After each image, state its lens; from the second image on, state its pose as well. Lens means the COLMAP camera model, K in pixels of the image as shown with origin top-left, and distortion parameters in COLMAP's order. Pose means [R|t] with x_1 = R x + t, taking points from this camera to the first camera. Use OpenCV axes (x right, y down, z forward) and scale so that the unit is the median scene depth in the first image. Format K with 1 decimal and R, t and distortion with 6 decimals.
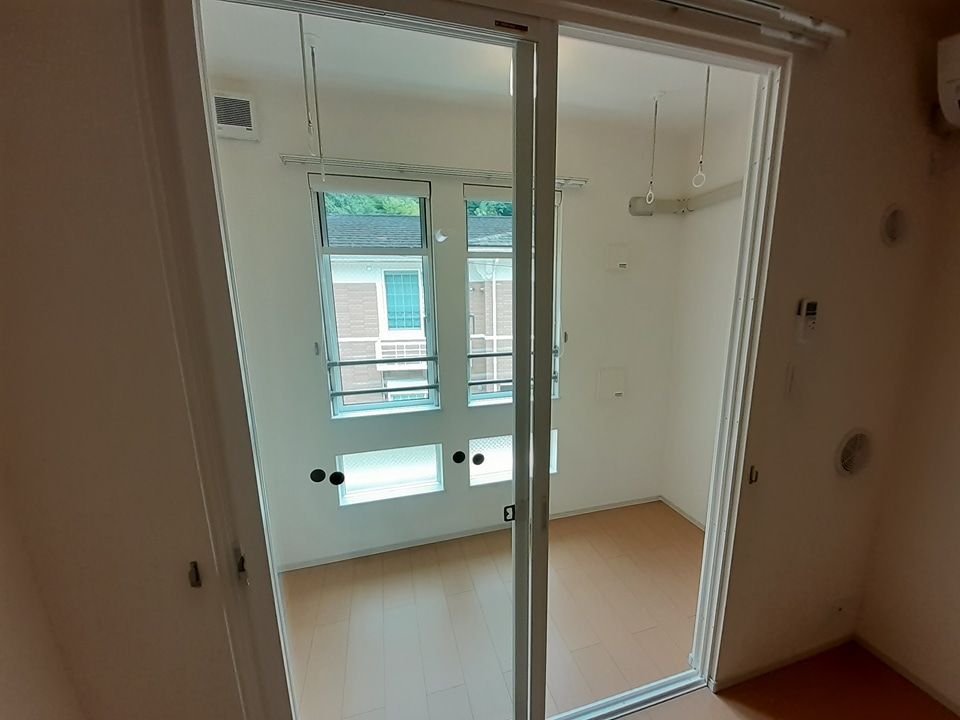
lens RADIAL K [[378.0, 0, 482.2], [0, 378.0, 362.5], [0, 0, 1]] dist [0.000721, 0.000046]
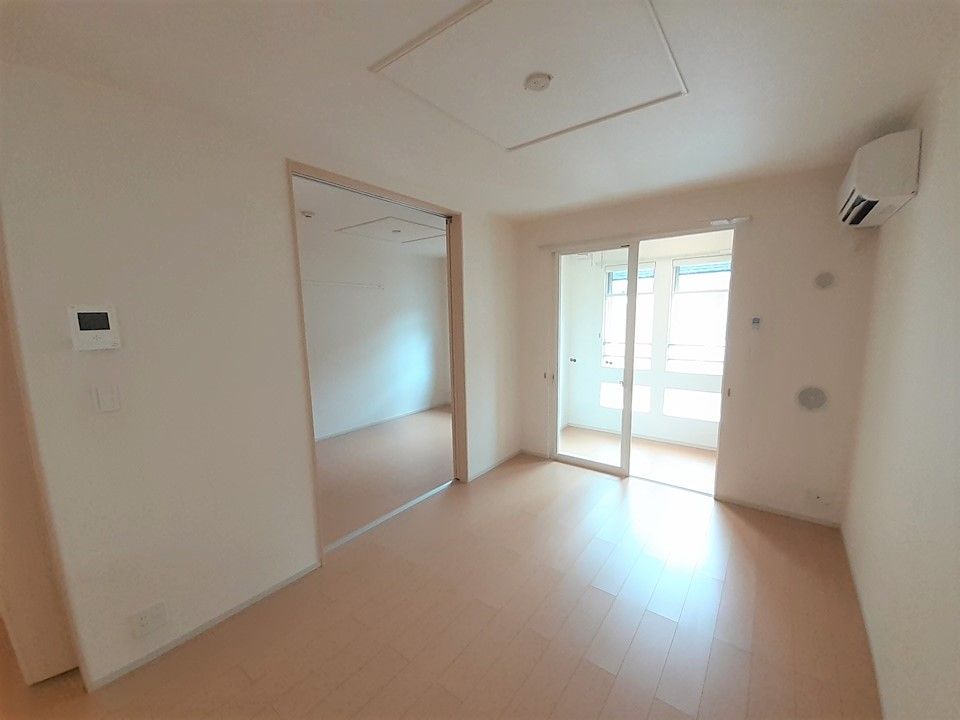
lens RADIAL K [[378.0, 0, 482.7], [0, 378.0, 361.6], [0, 0, 1]] dist [0.000721, 0.000046]
pose [[0.568132, 0.116164, -0.814697, 1.561832], [-0.167377, 0.985605, 0.023811, 0.293916], [0.805736, 0.122834, 0.579397, -1.394050]]
